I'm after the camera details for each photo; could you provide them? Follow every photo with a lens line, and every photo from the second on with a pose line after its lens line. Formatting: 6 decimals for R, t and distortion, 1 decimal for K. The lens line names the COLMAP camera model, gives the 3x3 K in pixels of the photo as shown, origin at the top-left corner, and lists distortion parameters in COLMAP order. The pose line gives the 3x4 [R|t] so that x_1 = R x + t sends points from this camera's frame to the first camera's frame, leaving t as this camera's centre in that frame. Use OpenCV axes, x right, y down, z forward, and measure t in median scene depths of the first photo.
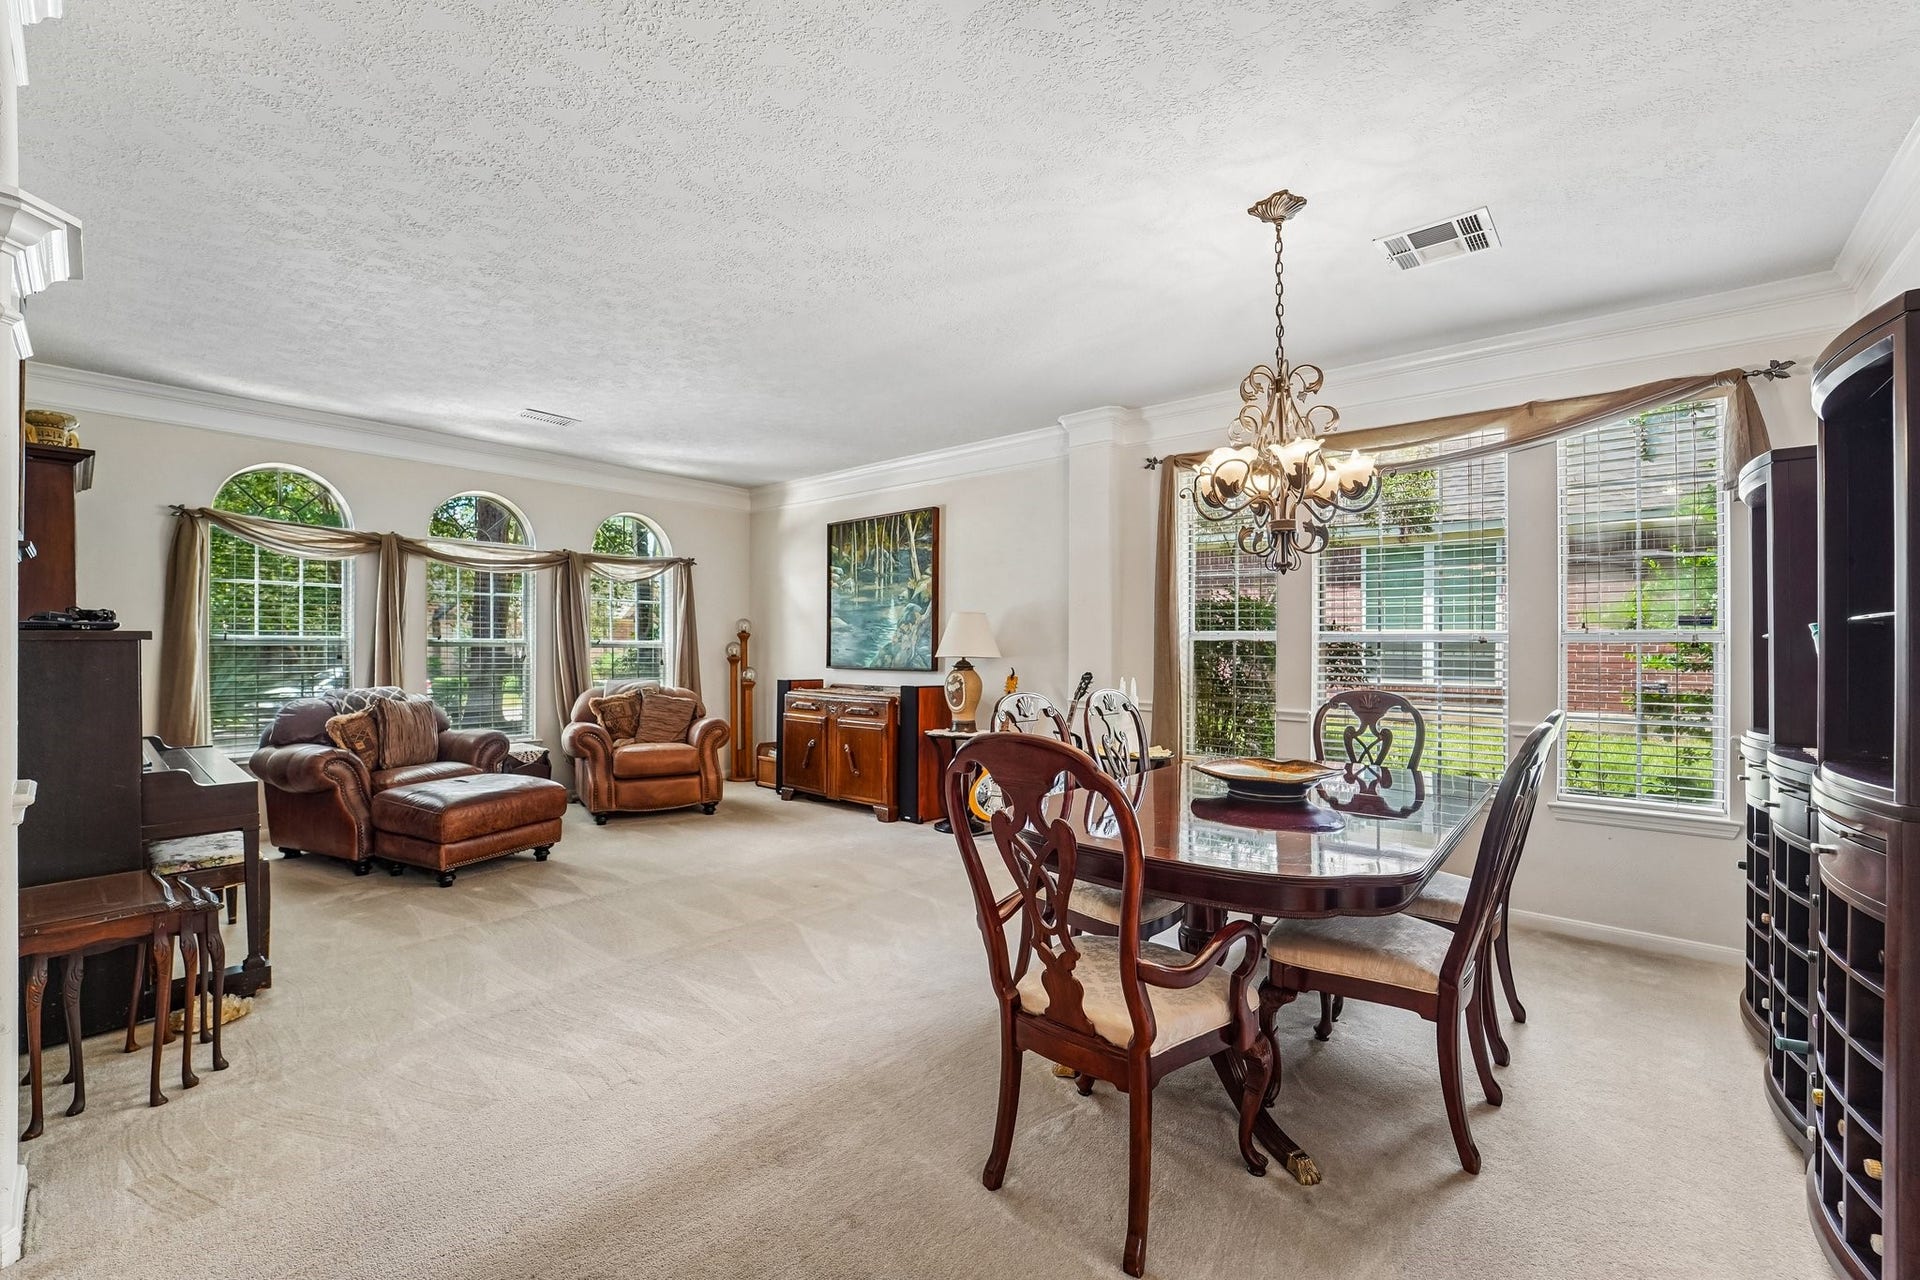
lens RADIAL K [[806.7, 0, 951.4], [0, 806.7, 649.2], [0, 0, 1]] dist [-0.018777, -0.000269]
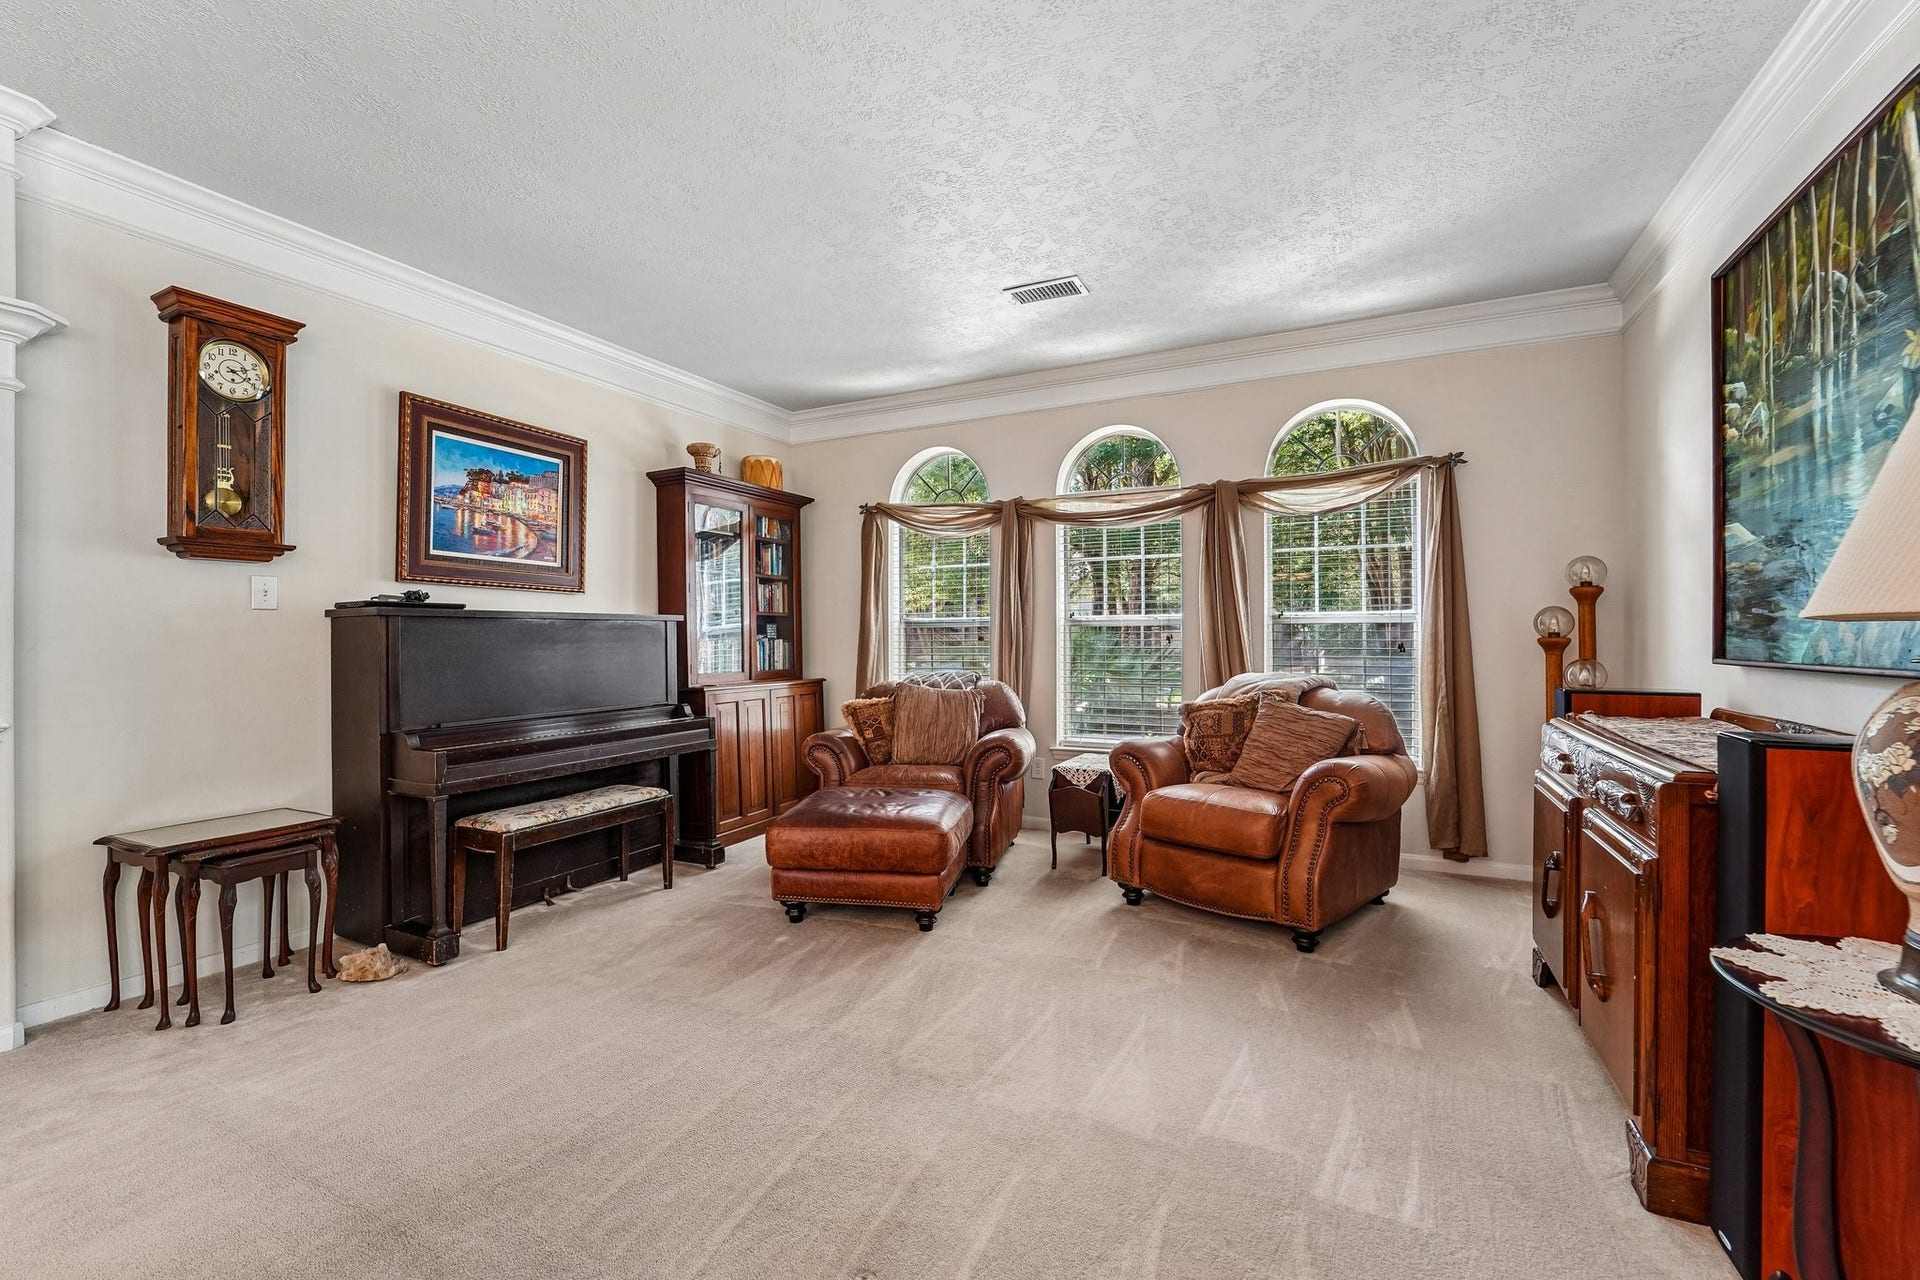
lens RADIAL K [[796.0, 0, 954.8], [0, 796.0, 634.3], [0, 0, 1]] dist [-0.015802, -0.000039]
pose [[0.246275, -0.011752, -0.969129, 0.129847], [0.004970, 0.999929, -0.010863, 0.014477], [0.969187, -0.002141, 0.246316, 0.701134]]
